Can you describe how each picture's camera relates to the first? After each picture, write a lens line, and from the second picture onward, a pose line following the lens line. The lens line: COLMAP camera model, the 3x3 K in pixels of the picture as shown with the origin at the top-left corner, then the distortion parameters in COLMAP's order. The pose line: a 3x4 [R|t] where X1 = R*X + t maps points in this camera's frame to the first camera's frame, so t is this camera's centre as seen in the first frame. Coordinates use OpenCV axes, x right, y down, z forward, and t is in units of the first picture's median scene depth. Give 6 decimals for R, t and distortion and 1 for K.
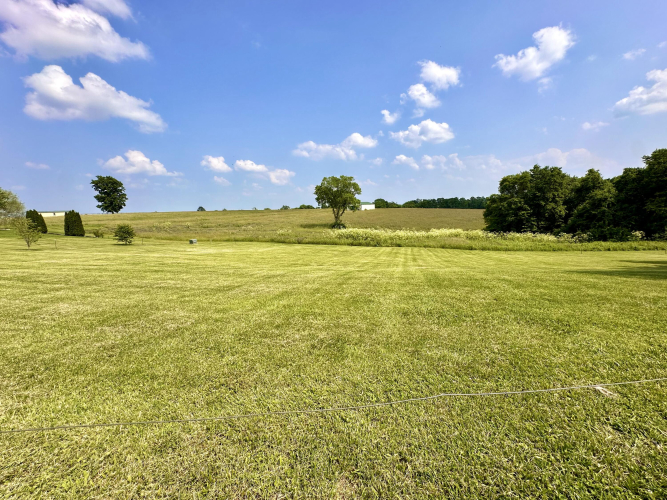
lens RADIAL K [[268.8, 0, 338.4], [0, 268.8, 262.6], [0, 0, 1]] dist [-0.007580, 0.001196]
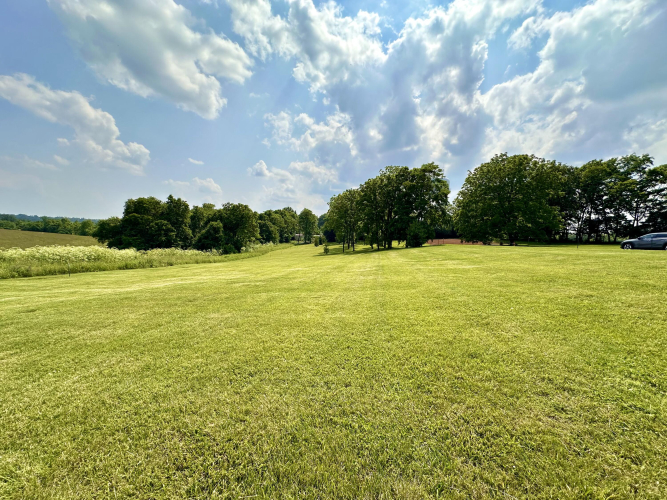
lens RADIAL K [[268.8, 0, 324.3], [0, 268.8, 266.9], [0, 0, 1]] dist [-0.007580, 0.001196]
pose [[0.021421, -0.074930, 0.996959, -0.482825], [0.148201, 0.986409, 0.070953, -0.026980], [-0.988725, 0.146231, 0.032235, 0.319044]]
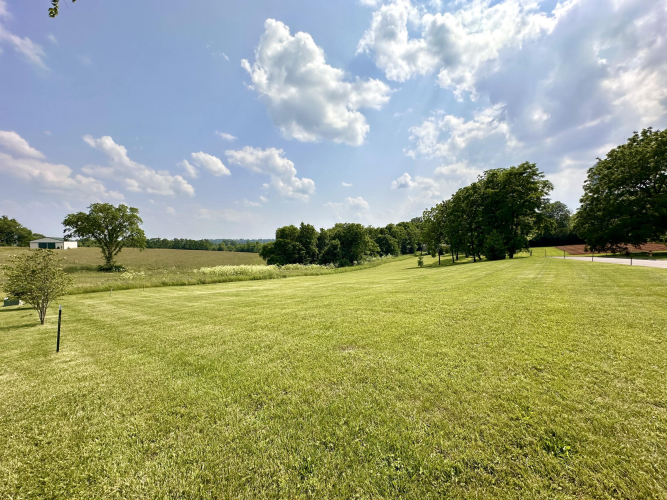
lens RADIAL K [[268.8, 0, 329.8], [0, 268.8, 255.0], [0, 0, 1]] dist [-0.007580, 0.001196]
pose [[0.531932, -0.006918, 0.846759, -0.525412], [0.157131, 0.983406, -0.090675, -0.005203], [-0.832081, 0.181285, 0.524192, 0.063120]]
